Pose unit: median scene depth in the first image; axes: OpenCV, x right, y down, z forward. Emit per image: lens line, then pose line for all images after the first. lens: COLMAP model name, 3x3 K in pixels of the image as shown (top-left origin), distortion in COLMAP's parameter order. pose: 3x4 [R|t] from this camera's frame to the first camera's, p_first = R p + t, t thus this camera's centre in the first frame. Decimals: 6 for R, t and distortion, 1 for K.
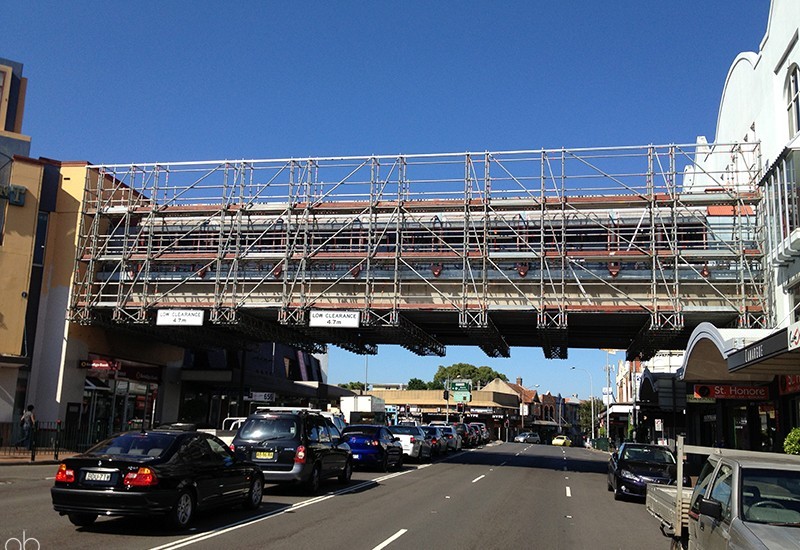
lens RADIAL K [[752.3, 0, 403.5], [0, 752.3, 311.7], [0, 0, 1]] dist [0.083094, -0.141976]
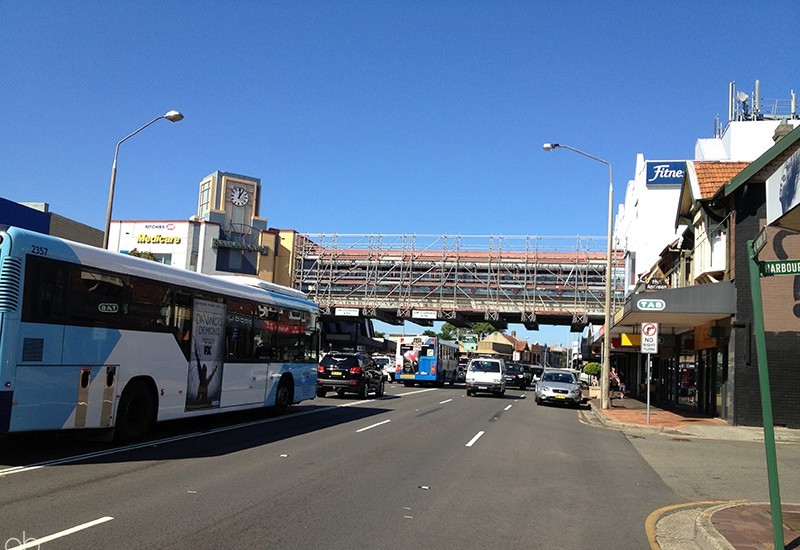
lens RADIAL K [[750.6, 0, 402.3], [0, 750.6, 314.3], [0, 0, 1]] dist [0.080872, -0.144102]
pose [[0.999964, 0.007117, 0.004711, -0.151271], [-0.007455, 0.997081, 0.075984, -0.137654], [-0.004156, -0.076016, 0.997098, -0.993102]]
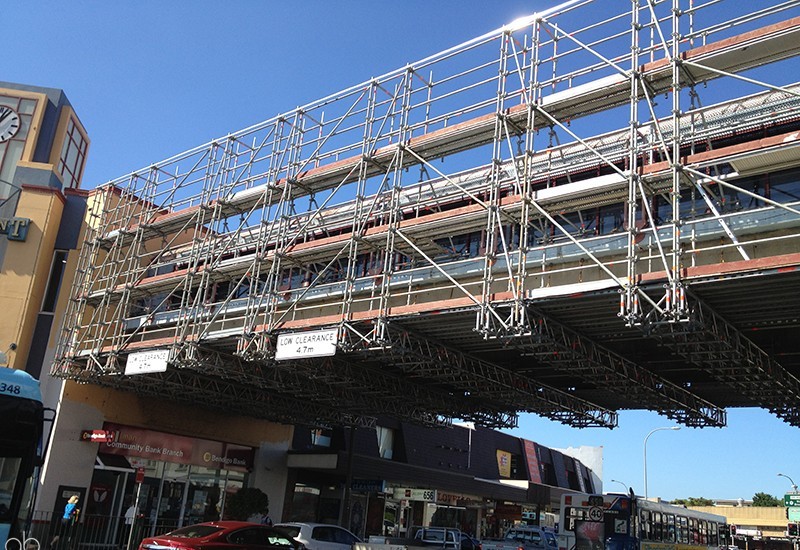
lens RADIAL K [[750.6, 0, 402.3], [0, 750.6, 314.3], [0, 0, 1]] dist [0.080872, -0.144102]
pose [[0.892088, -0.084138, -0.443960, 0.228899], [0.018860, 0.988588, -0.149458, 0.071247], [0.451468, 0.124956, 0.883494, 0.465203]]
